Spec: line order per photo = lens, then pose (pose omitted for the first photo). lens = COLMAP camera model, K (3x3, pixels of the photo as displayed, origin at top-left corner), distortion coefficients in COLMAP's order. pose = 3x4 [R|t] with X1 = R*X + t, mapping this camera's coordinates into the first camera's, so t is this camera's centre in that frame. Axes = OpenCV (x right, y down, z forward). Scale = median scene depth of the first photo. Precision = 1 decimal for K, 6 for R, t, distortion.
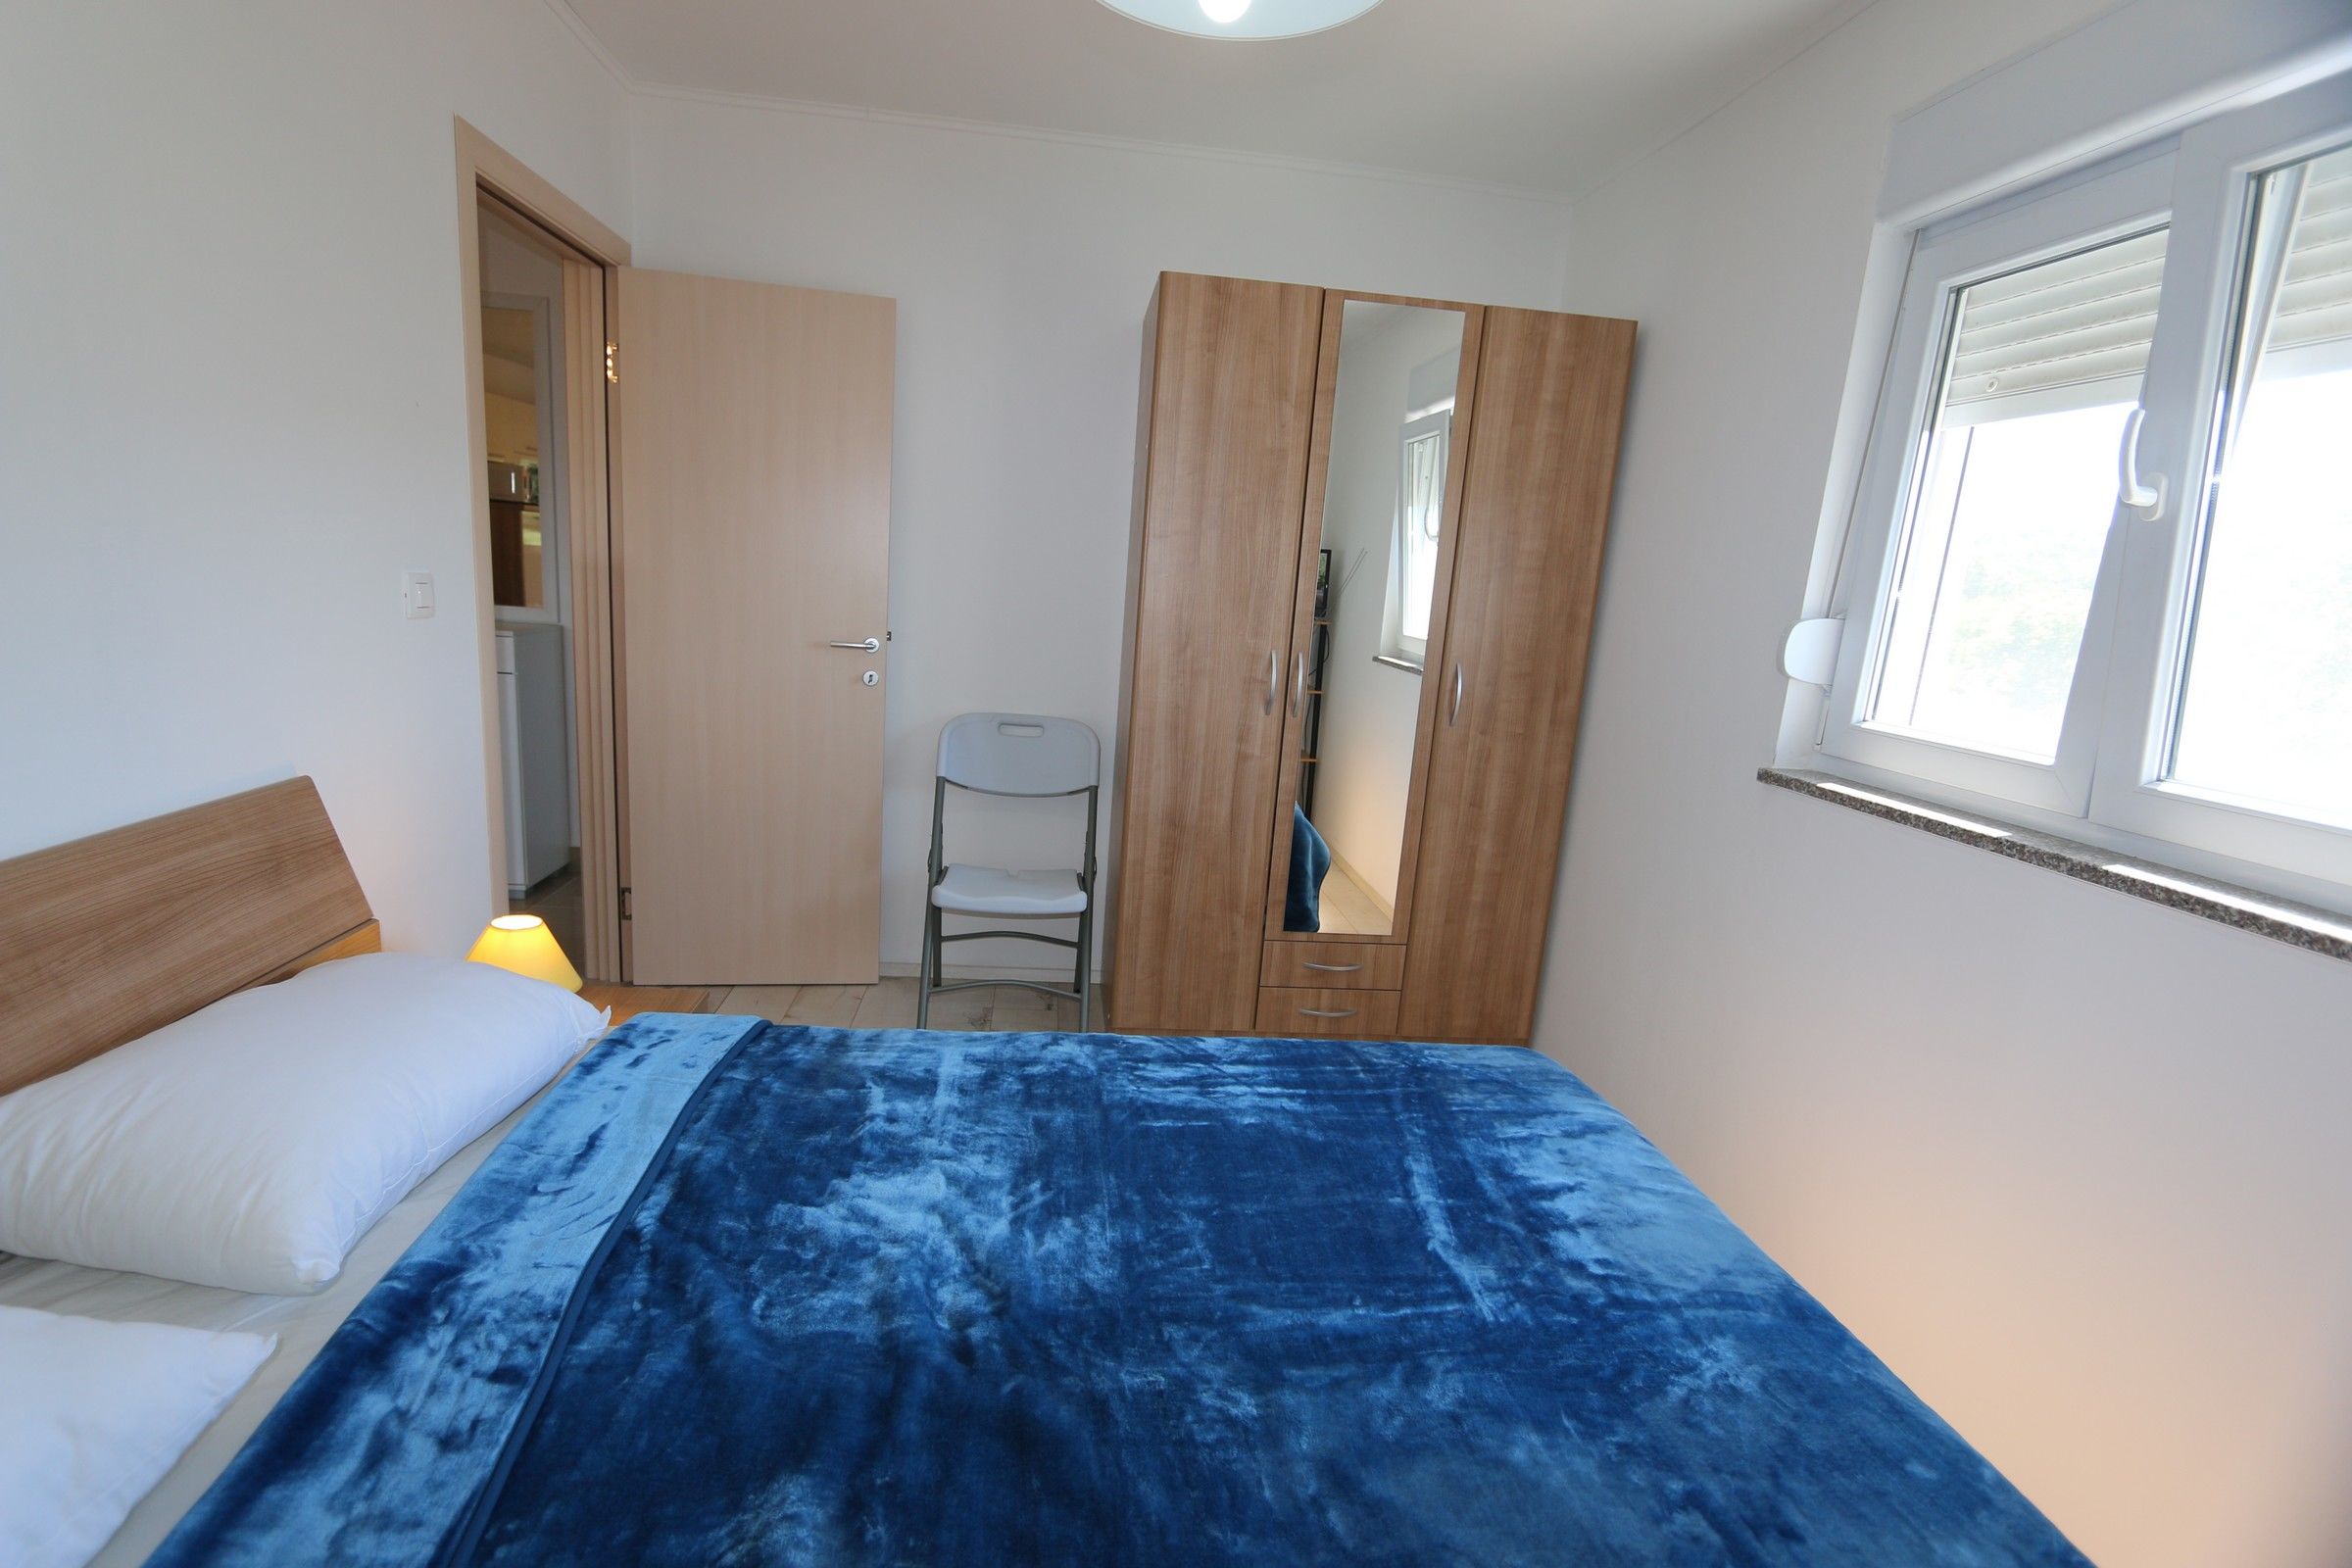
lens RADIAL K [[1063.7, 0, 1176.0], [0, 1063.7, 784.0], [0, 0, 1]] dist [0.001995, 0.000359]
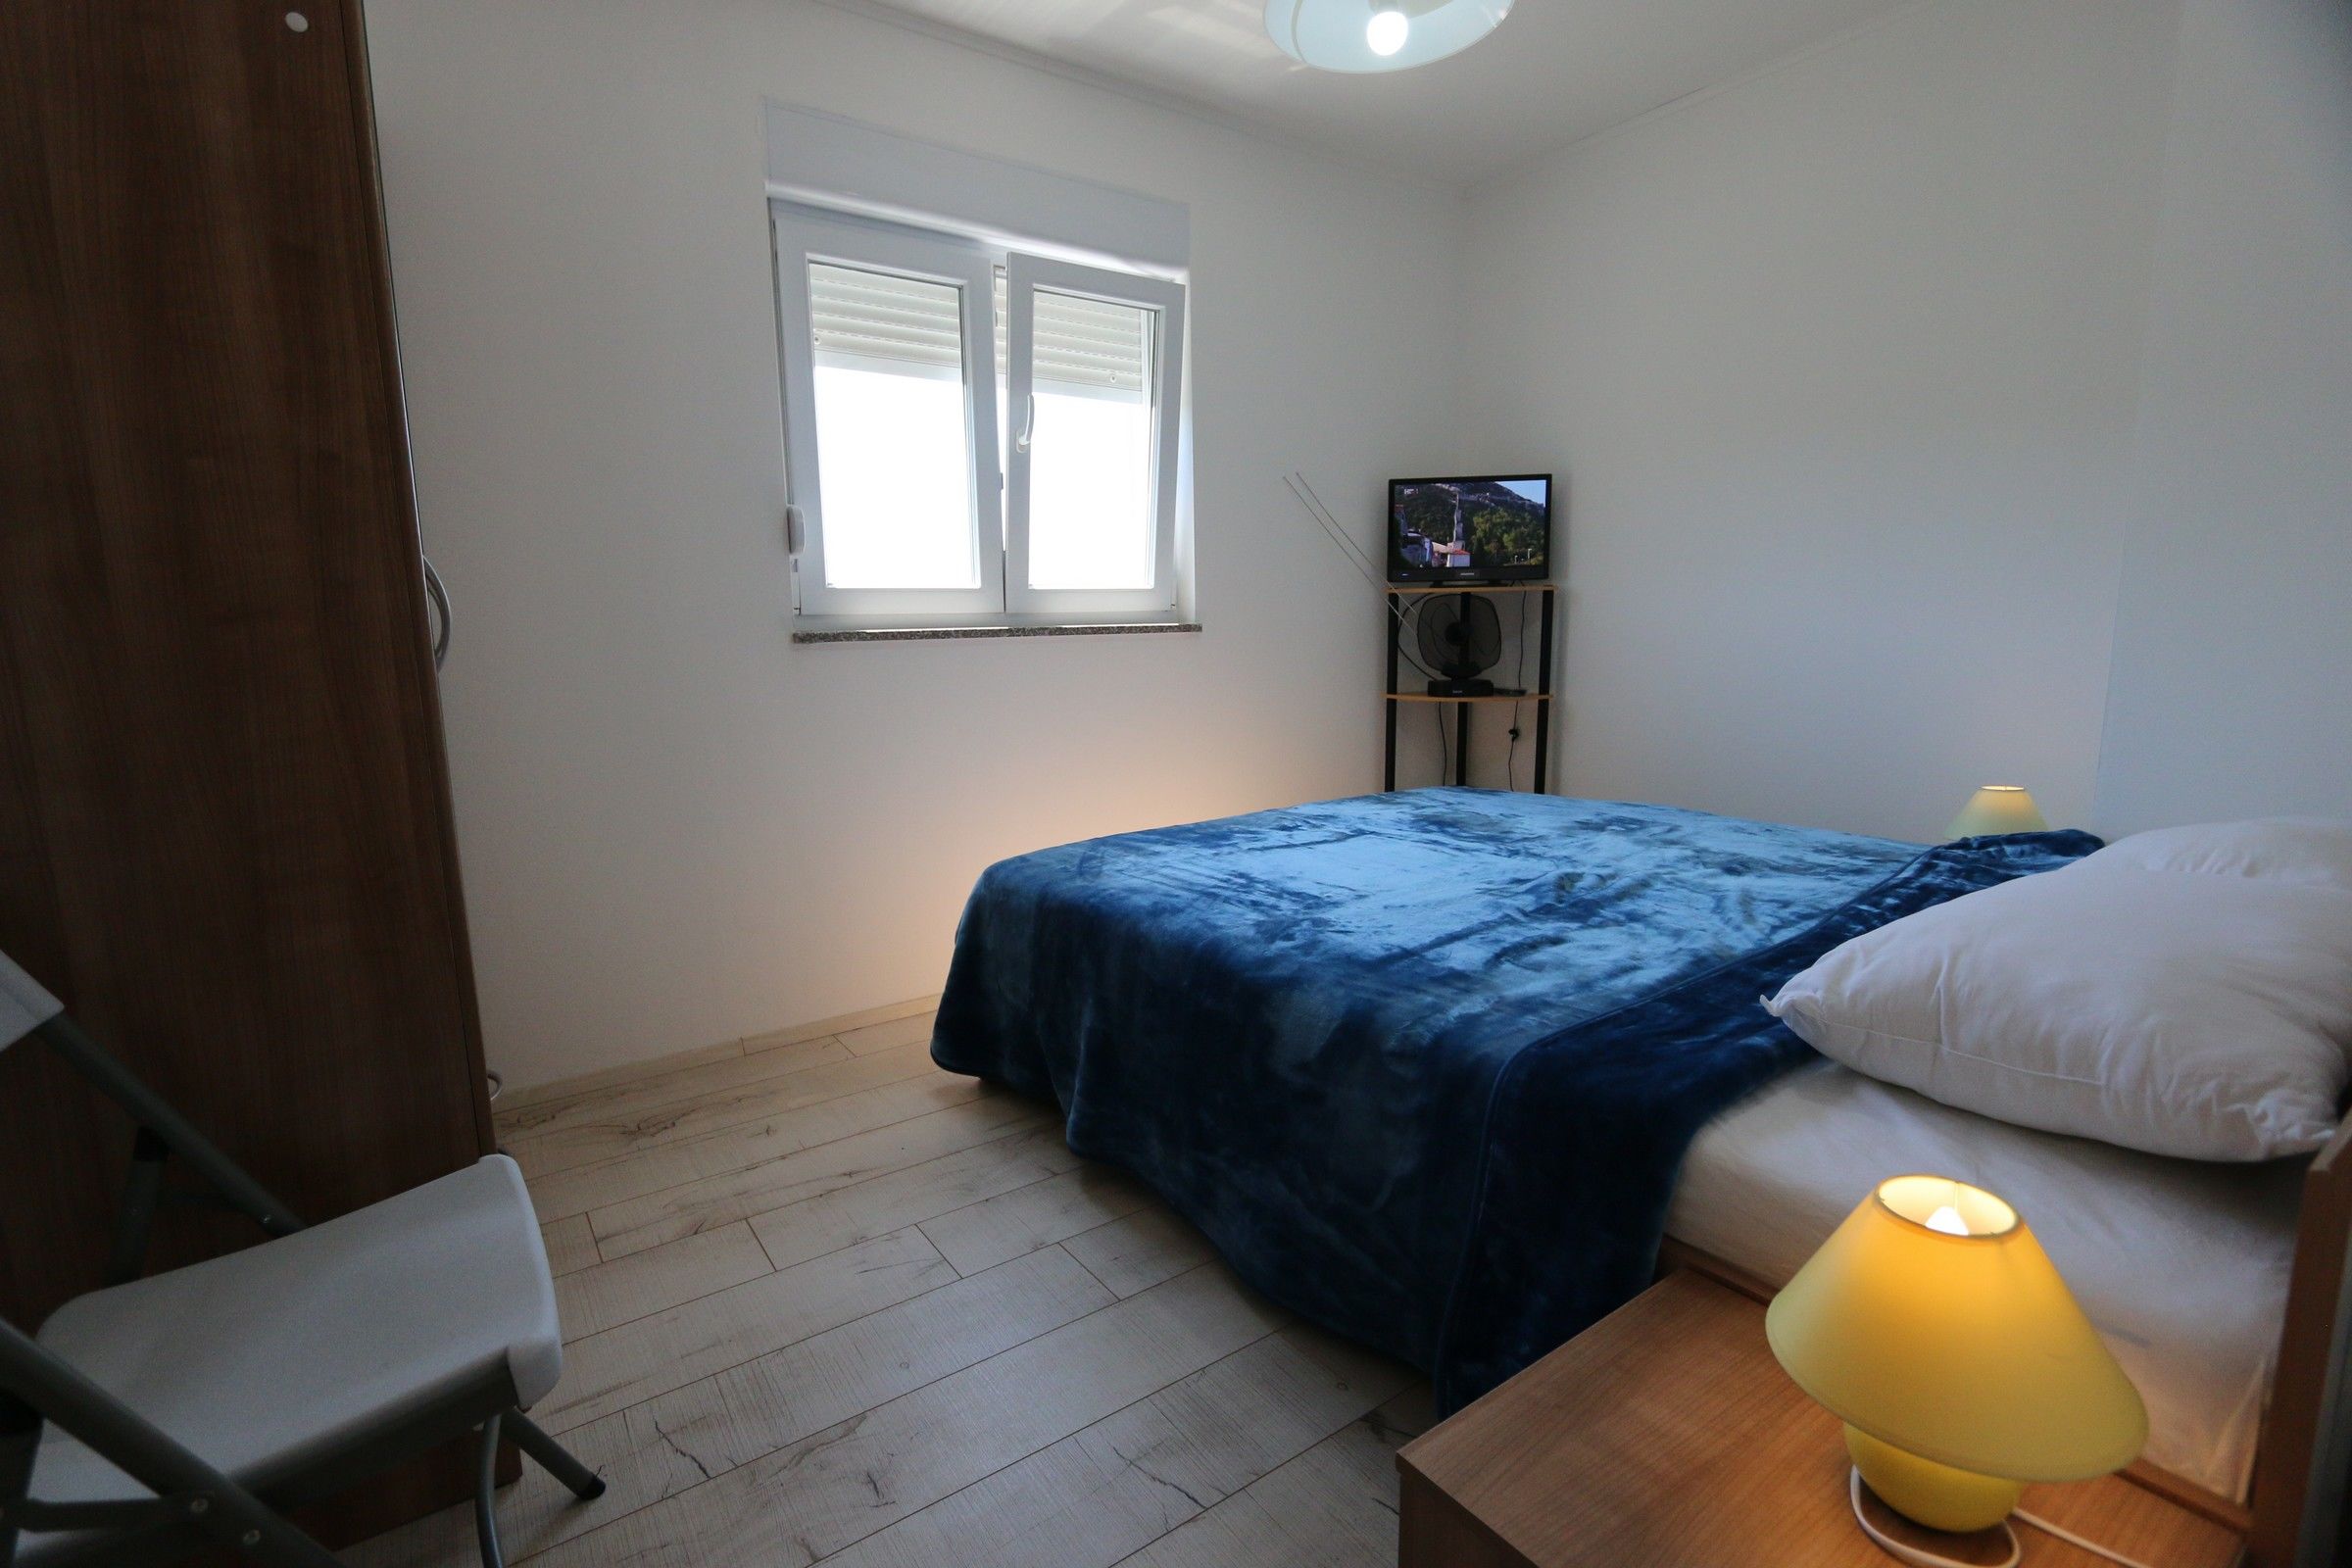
lens RADIAL K [[1079.3, 0, 1176.0], [0, 1079.3, 784.0], [0, 0, 1]] dist [-0.009285, 0.000049]
pose [[-0.498073, -0.136398, 0.856340, -0.882596], [0.182109, 0.949074, 0.257089, -0.108849], [-0.847797, 0.283996, -0.447869, 1.606769]]
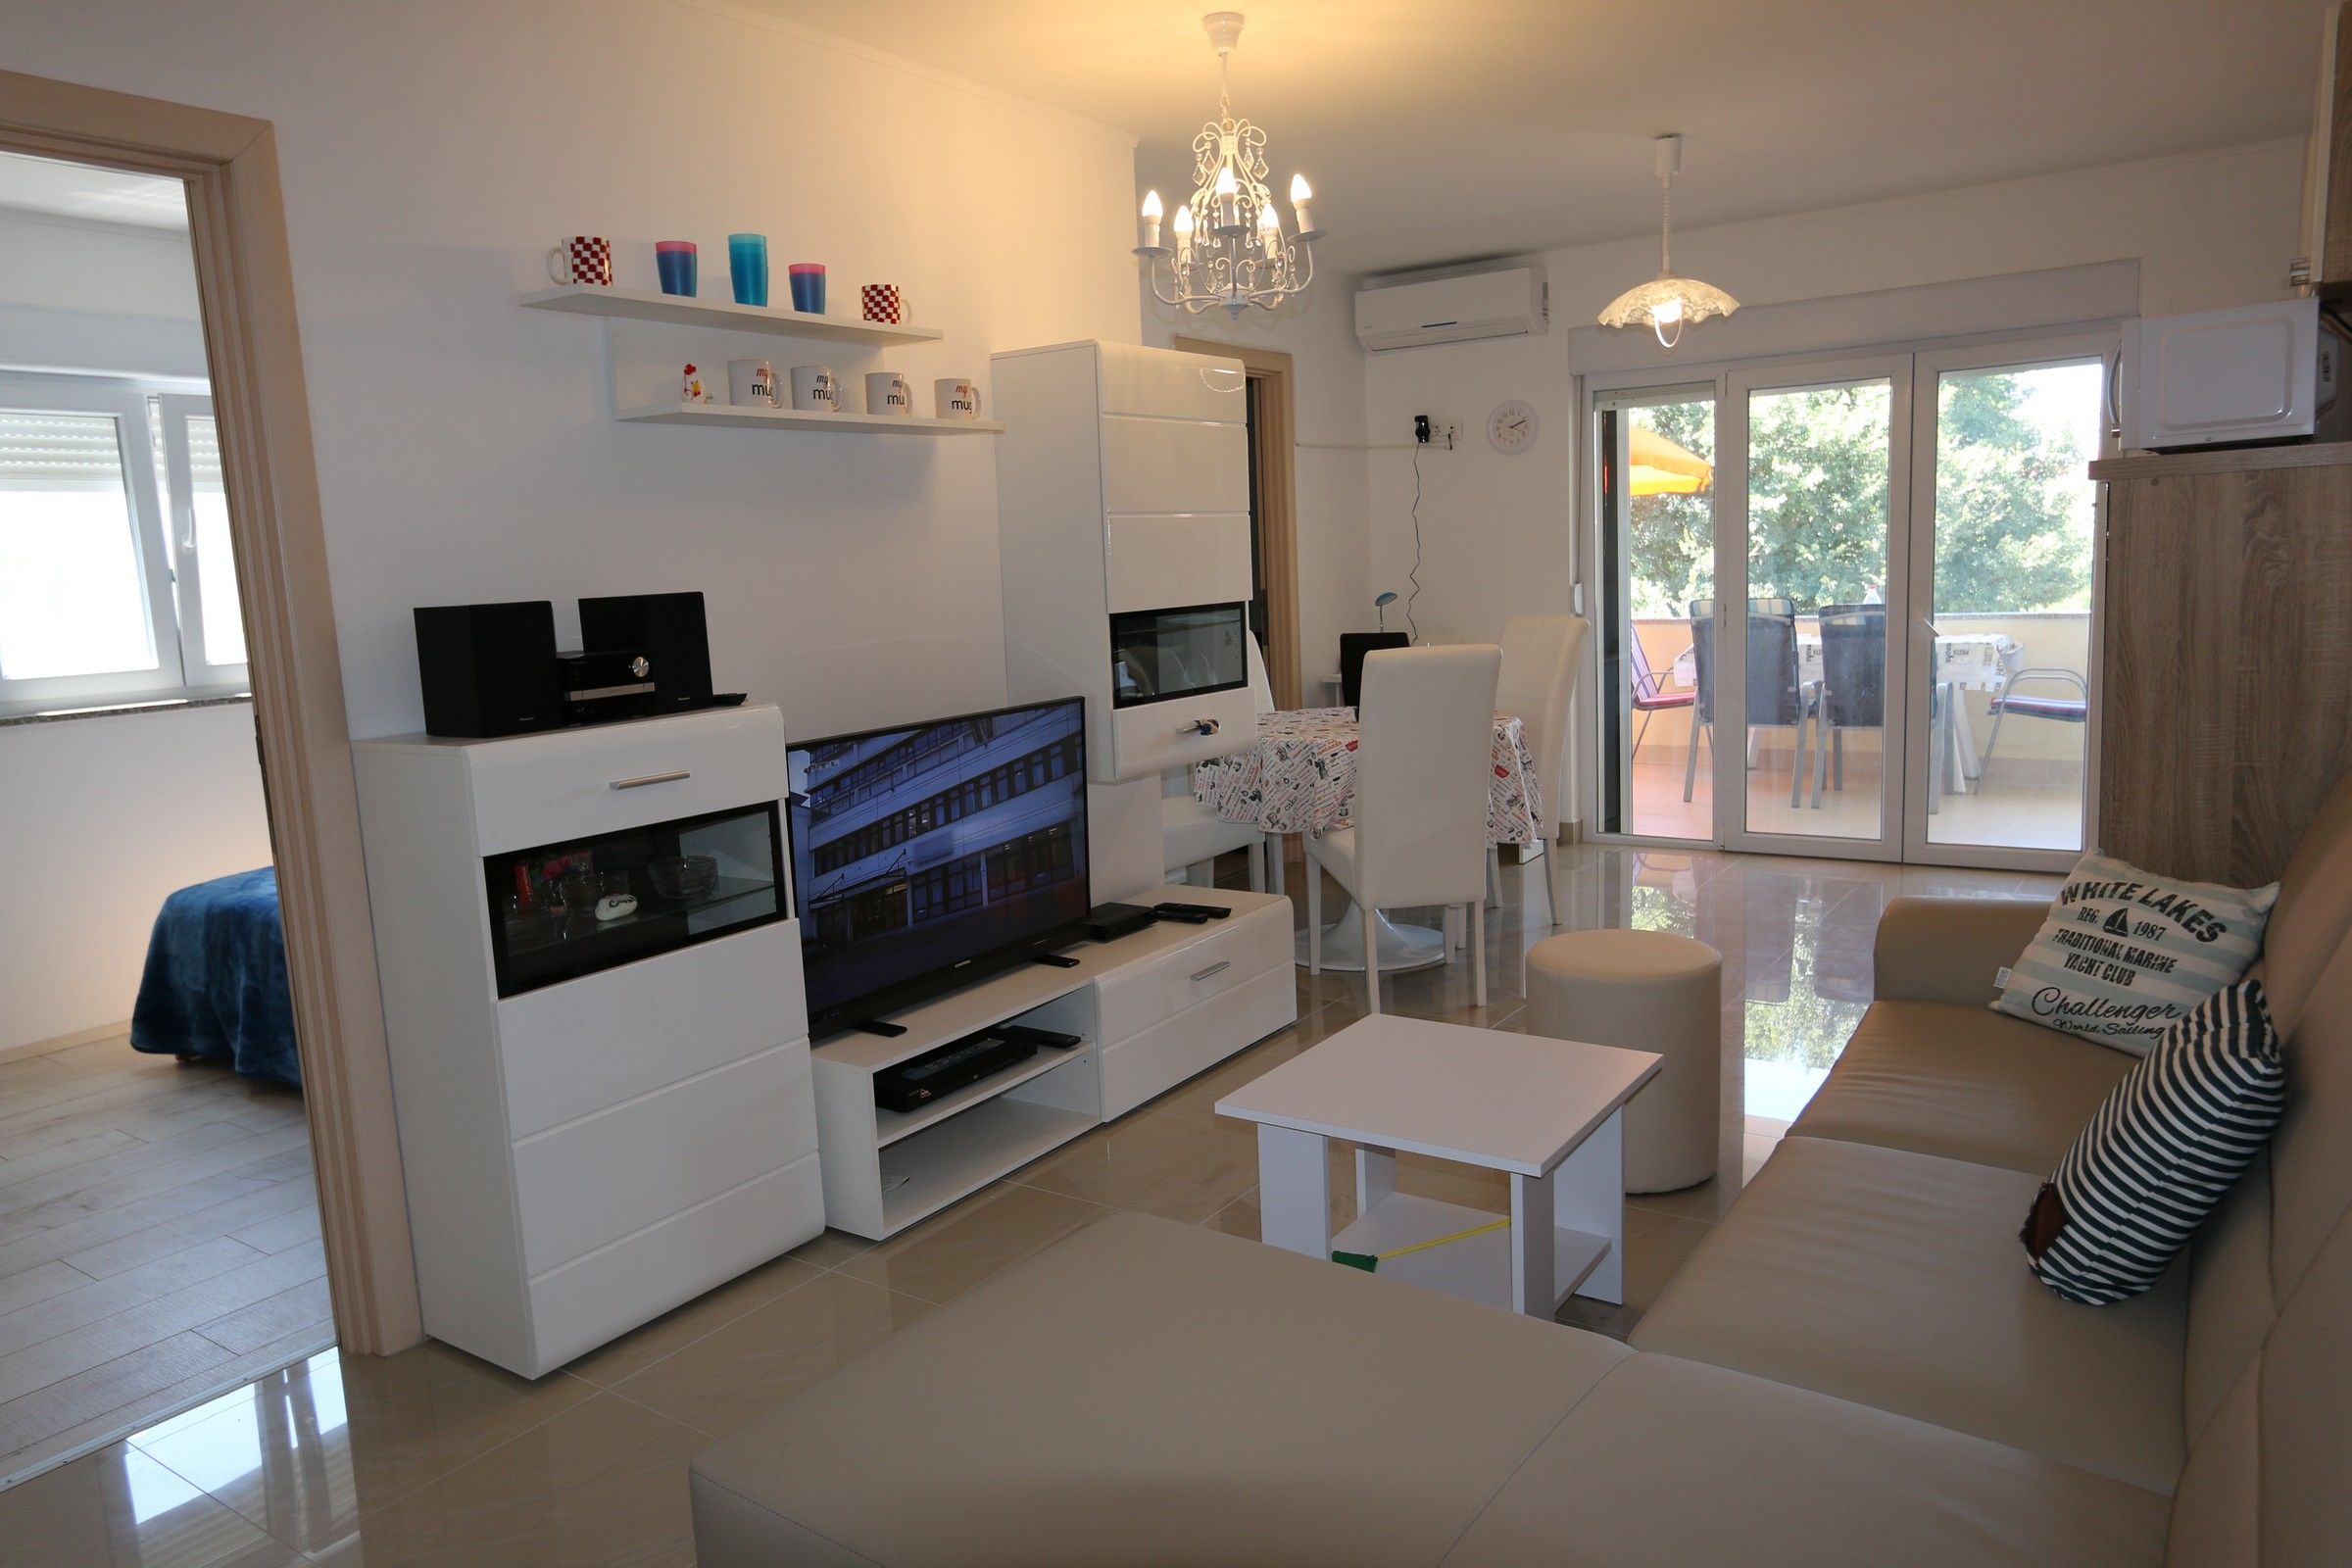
lens RADIAL K [[1571.1, 0, 1176.0], [0, 1571.1, 784.0], [0, 0, 1]] dist [0.000472, -0.001947]
pose [[-0.758570, -0.070665, 0.647748, -2.547705], [0.169714, 0.938363, 0.301119, -0.375379], [-0.629101, 0.338352, -0.699821, 1.937977]]
